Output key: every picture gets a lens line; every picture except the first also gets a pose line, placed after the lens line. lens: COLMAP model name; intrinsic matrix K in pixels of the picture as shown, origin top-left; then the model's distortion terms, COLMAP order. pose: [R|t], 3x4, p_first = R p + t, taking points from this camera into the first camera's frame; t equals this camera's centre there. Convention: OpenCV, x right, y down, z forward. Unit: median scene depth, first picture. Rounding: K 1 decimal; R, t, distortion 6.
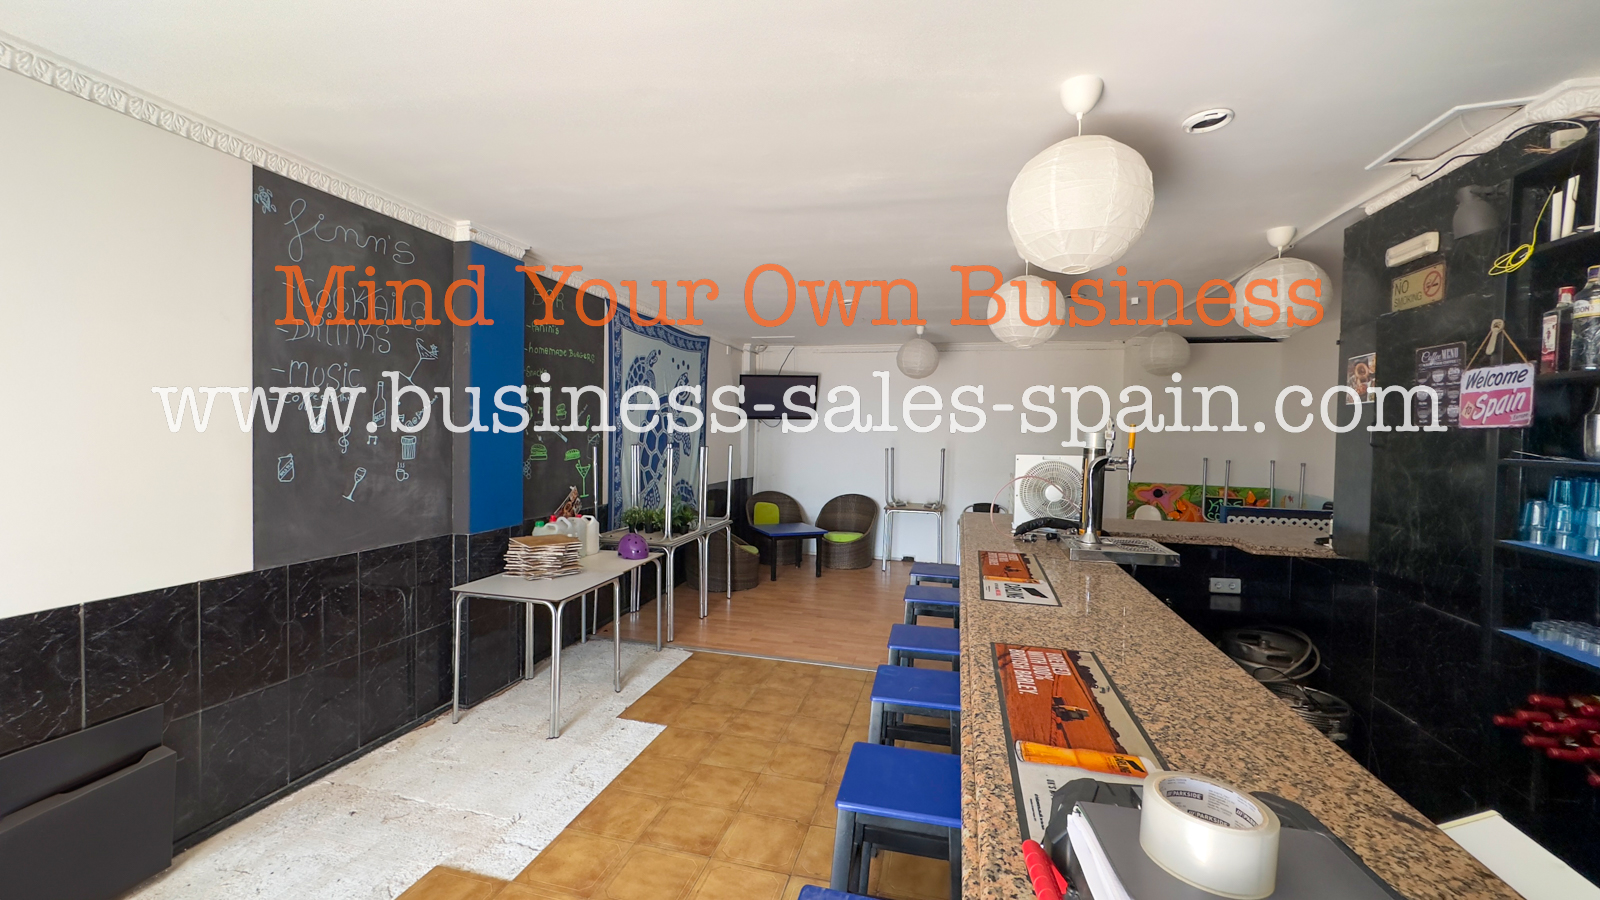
lens RADIAL K [[637.1, 0, 801.0], [0, 637.1, 446.9], [0, 0, 1]] dist [-0.002749, 0.000630]
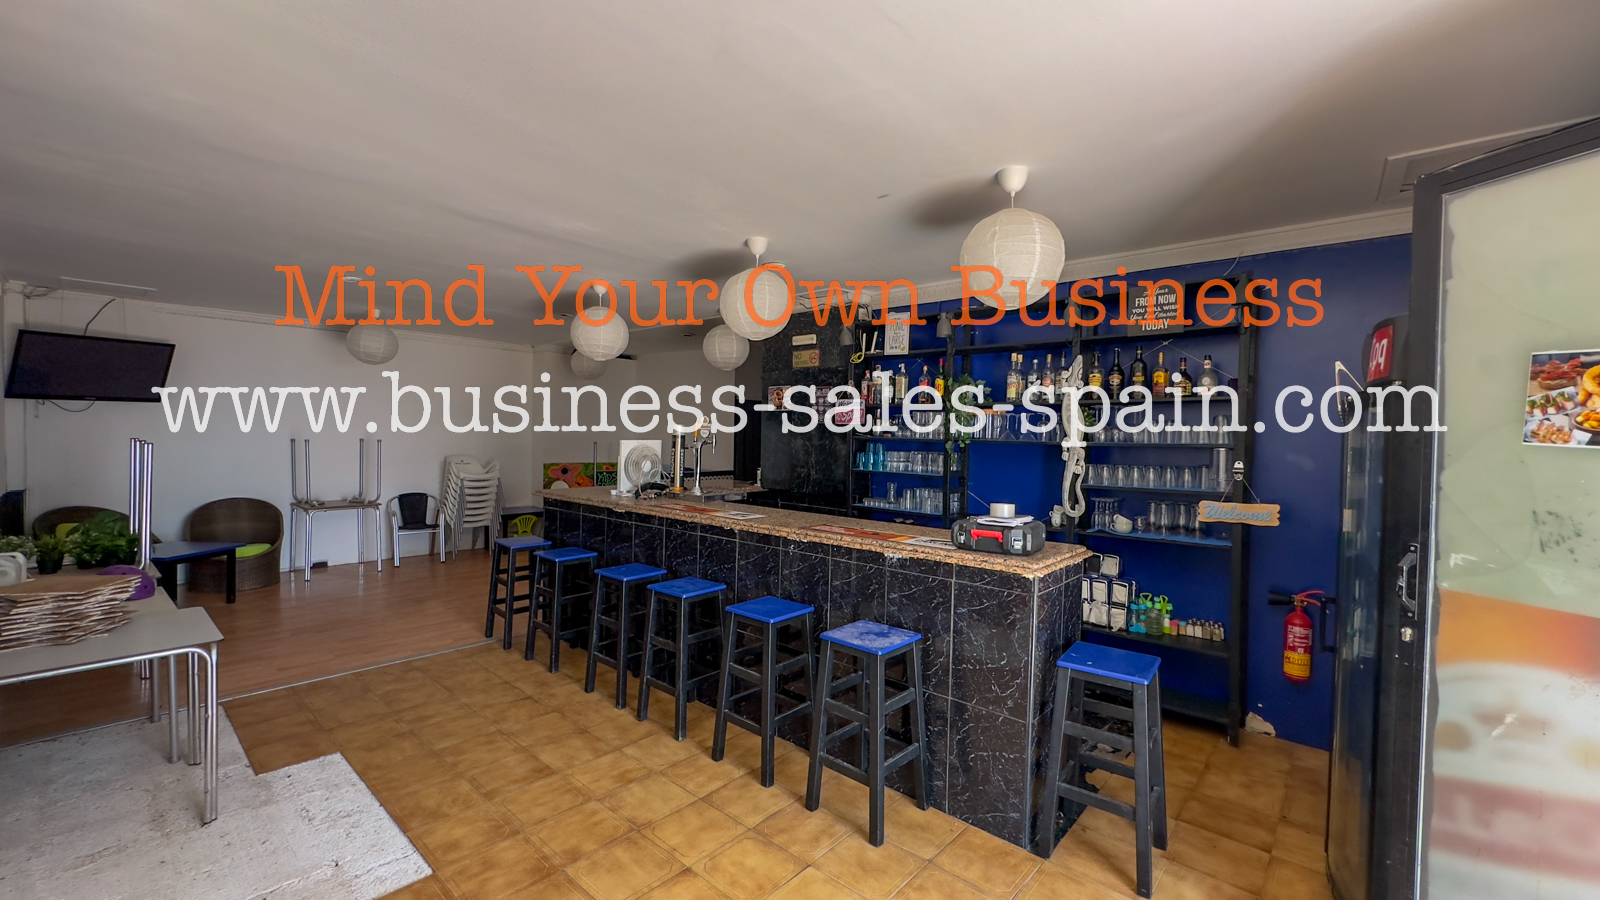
lens RADIAL K [[637.1, 0, 792.8], [0, 637.1, 447.4], [0, 0, 1]] dist [-0.002749, 0.000630]
pose [[0.466263, -0.029713, 0.884147, -0.559280], [0.013033, 0.999558, 0.026718, -0.003445], [-0.884550, -0.000935, 0.466444, 0.017809]]
